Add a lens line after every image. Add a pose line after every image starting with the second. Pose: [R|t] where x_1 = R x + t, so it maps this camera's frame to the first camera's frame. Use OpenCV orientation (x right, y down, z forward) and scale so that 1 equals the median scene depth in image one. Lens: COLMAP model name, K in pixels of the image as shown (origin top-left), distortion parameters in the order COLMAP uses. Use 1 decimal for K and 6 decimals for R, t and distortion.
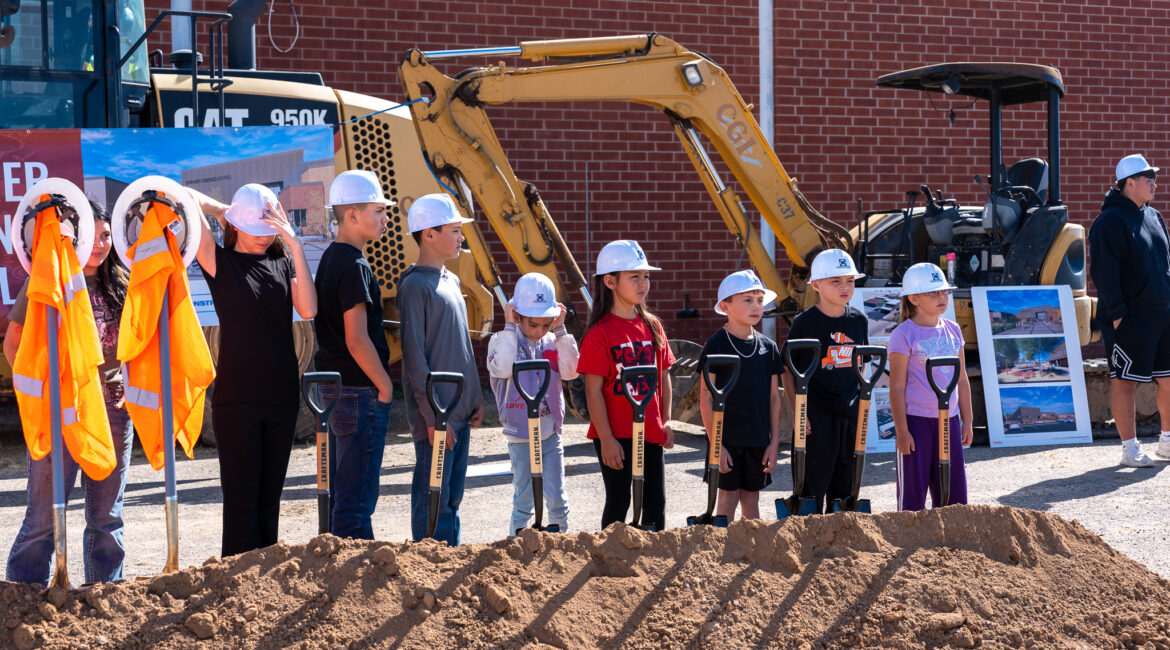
lens RADIAL K [[1794.1, 0, 585.0], [0, 1794.1, 325.0], [0, 0, 1]] dist [0.030501, -0.070519]
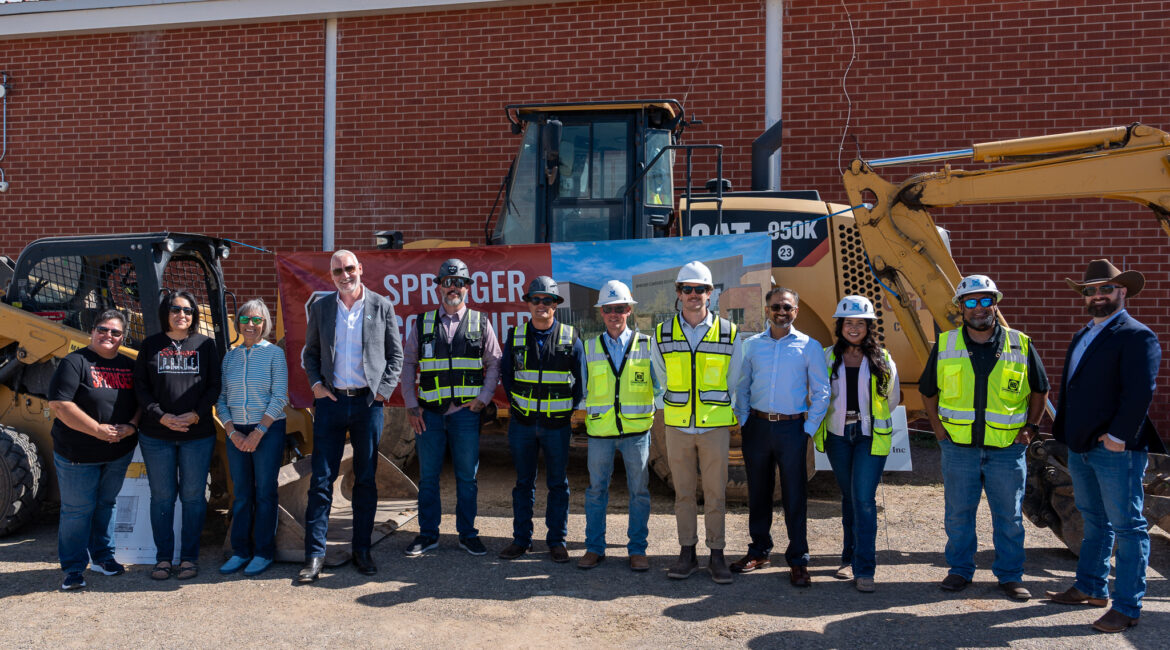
lens RADIAL K [[942.6, 0, 517.9], [0, 942.6, 319.4], [0, 0, 1]] dist [-0.011888, 0.005314]
pose [[0.803160, 0.022158, -0.595351, 0.074916], [-0.035893, 0.999293, -0.011230, -0.044123], [0.594681, 0.030389, 0.803387, 0.425151]]
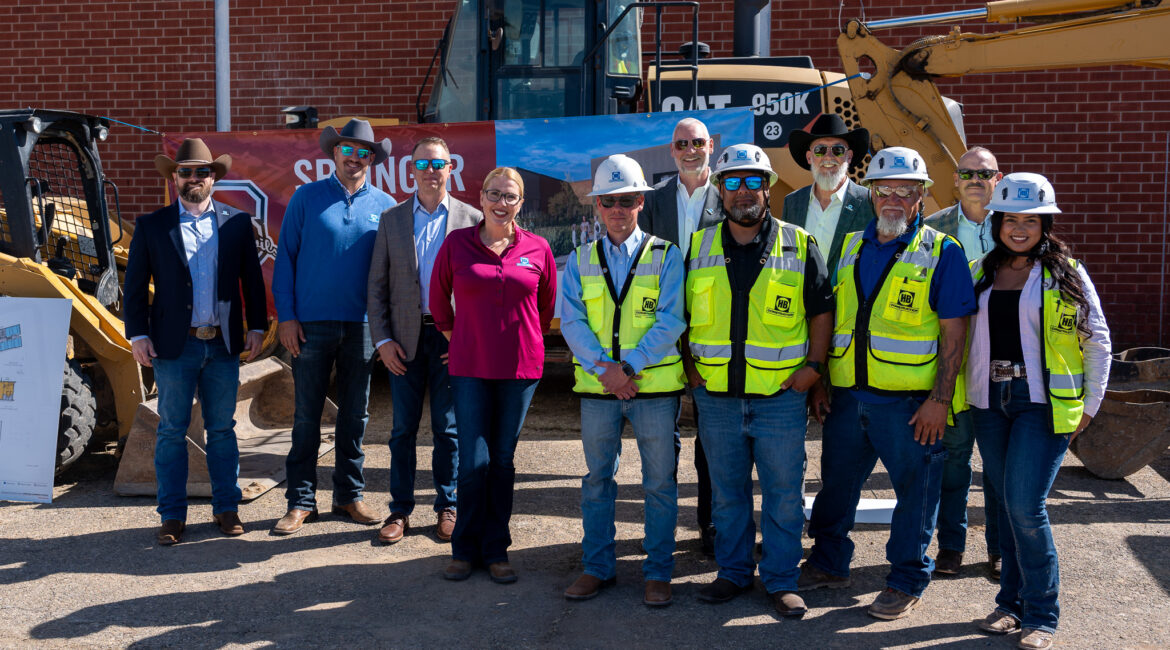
lens RADIAL K [[1157.2, 0, 512.9], [0, 1157.2, 289.1], [0, 0, 1]] dist [-0.001981, 0.009596]
pose [[0.831968, 0.051176, -0.552458, 0.088787], [-0.027387, 0.998311, 0.051234, -0.041973], [0.554147, -0.027494, 0.831965, 0.404324]]
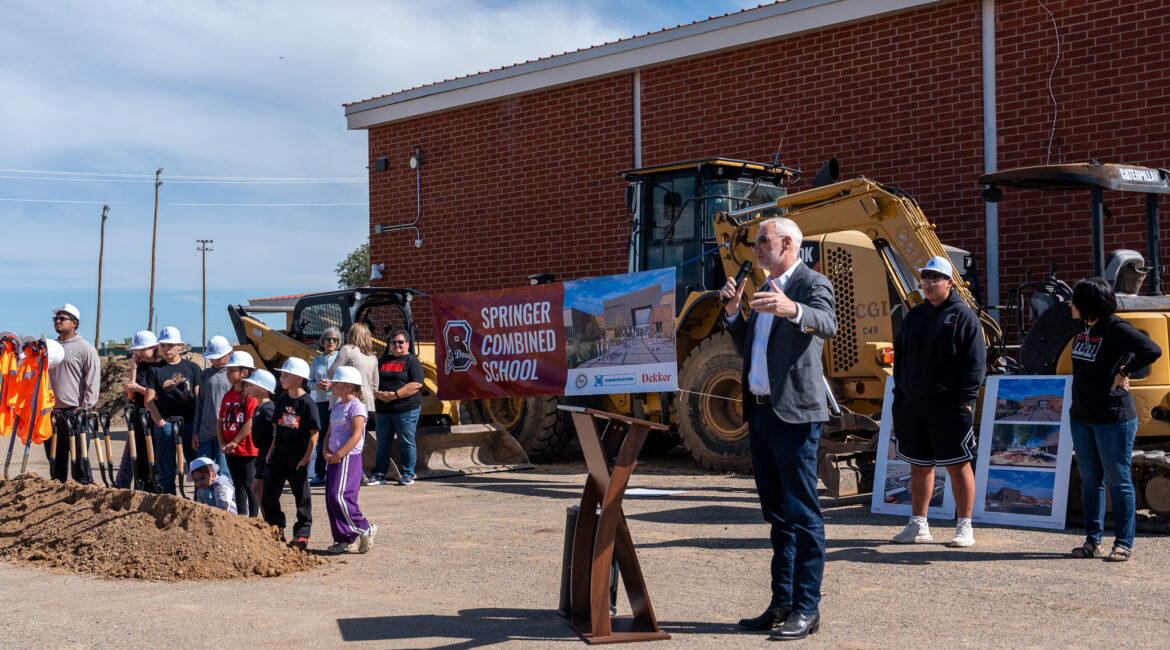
lens RADIAL K [[1382.3, 0, 608.9], [0, 1382.3, 406.8], [0, 0, 1]] dist [-0.005058, -0.011031]
pose [[0.380428, 0.034500, -0.924167, 0.909063], [-0.013635, 0.999405, 0.031696, -0.025735], [0.924710, 0.000543, 0.380672, 0.464110]]
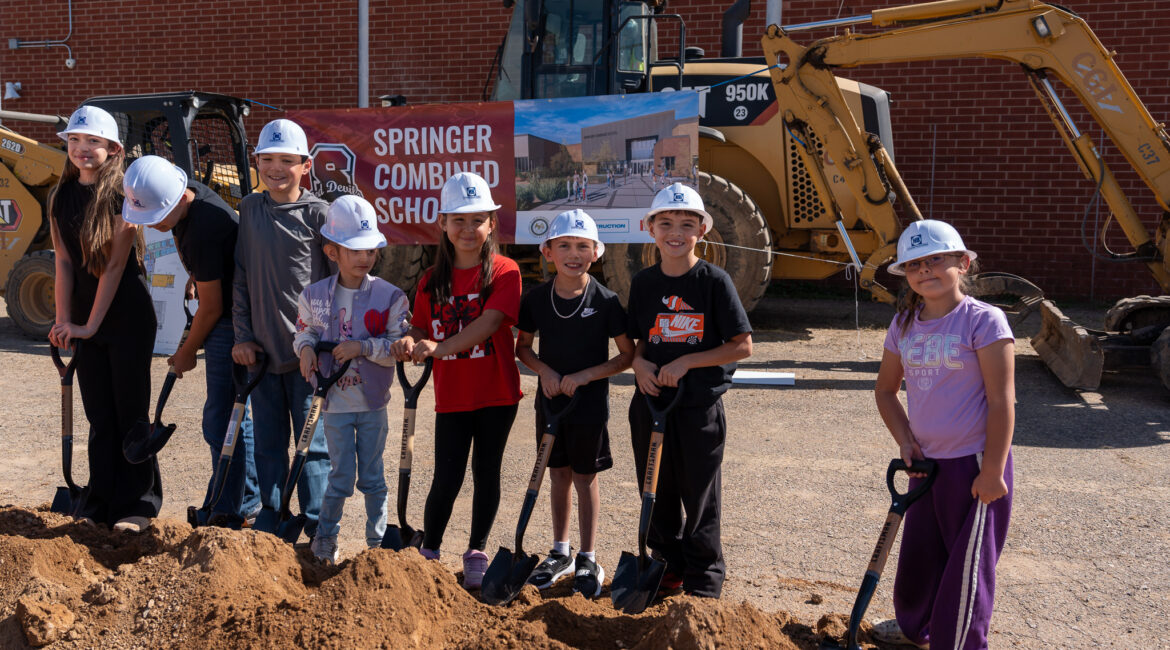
lens RADIAL K [[967.5, 0, 533.6], [0, 967.5, 293.1], [0, 0, 1]] dist [-0.008627, 0.004668]
pose [[0.759946, 0.082091, -0.644781, 0.213575], [-0.042181, 0.996130, 0.077109, -0.015021], [0.648616, -0.031401, 0.760468, 0.378001]]
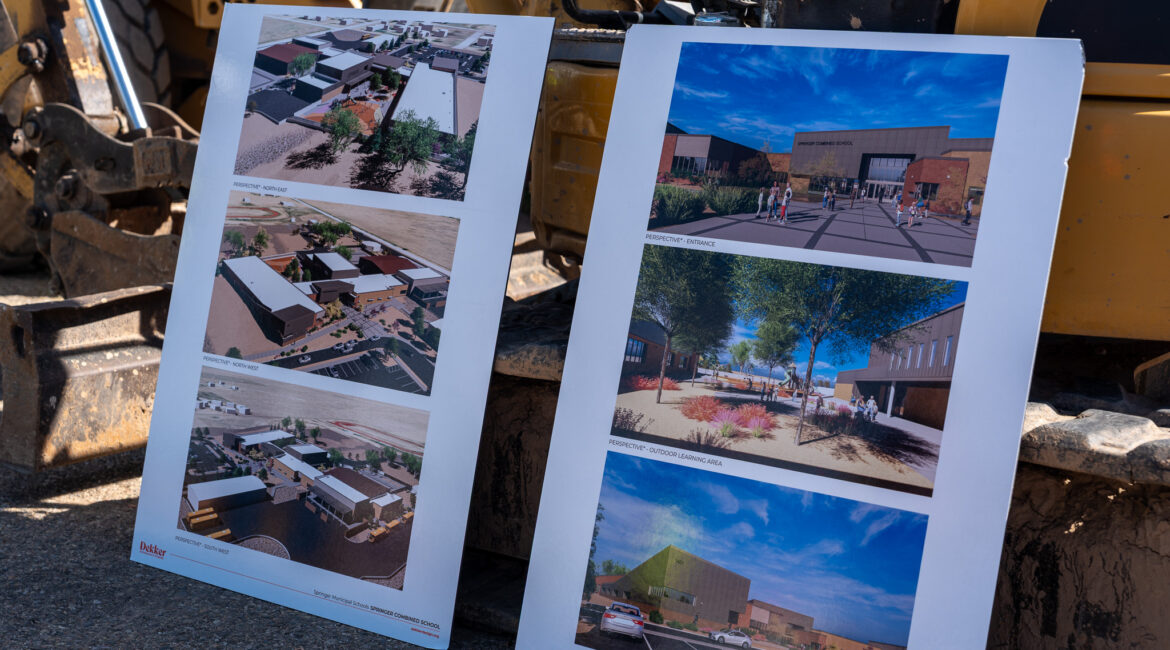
lens RADIAL K [[1715.4, 0, 584.8], [0, 1715.4, 345.8], [0, 0, 1]] dist [0.028650, 0.016208]
pose [[0.609866, 0.173229, -0.773340, 0.399507], [-0.090303, 0.984652, 0.149349, -0.012267], [0.787343, -0.021248, 0.616149, 0.850455]]
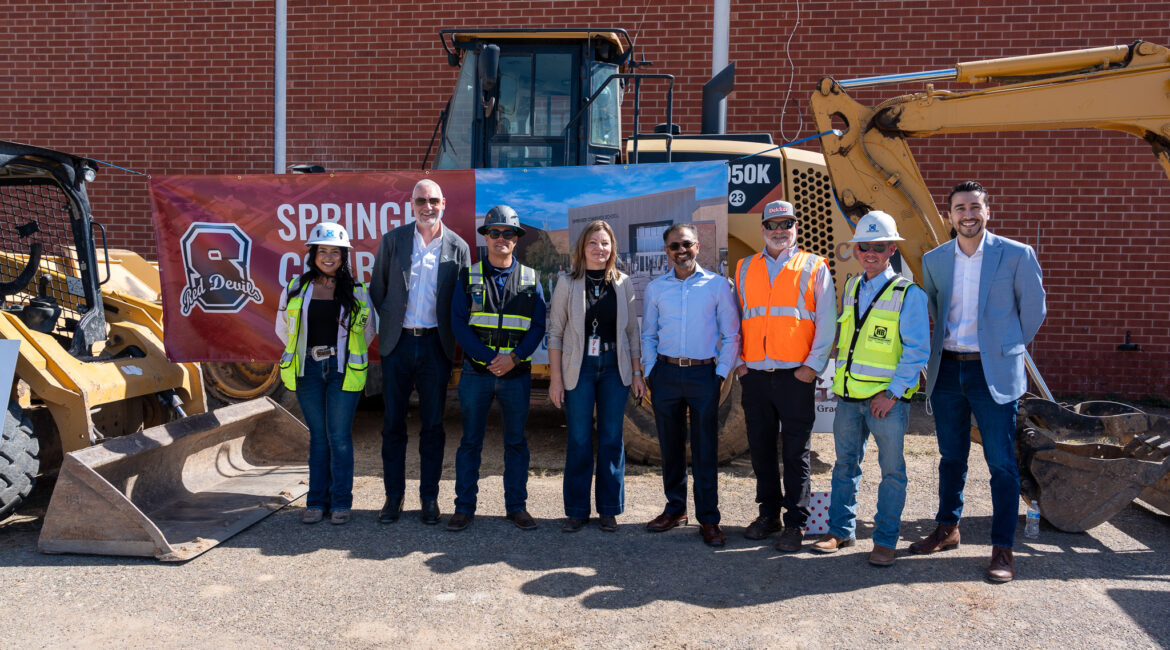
lens RADIAL K [[783.3, 0, 580.1], [0, 783.3, 327.3], [0, 0, 1]] dist [-0.005529, 0.001022]
pose [[0.862075, 0.058520, -0.503391, 0.005723], [-0.047594, 0.998269, 0.034544, -0.032153], [0.504541, -0.005821, 0.863368, 0.570316]]
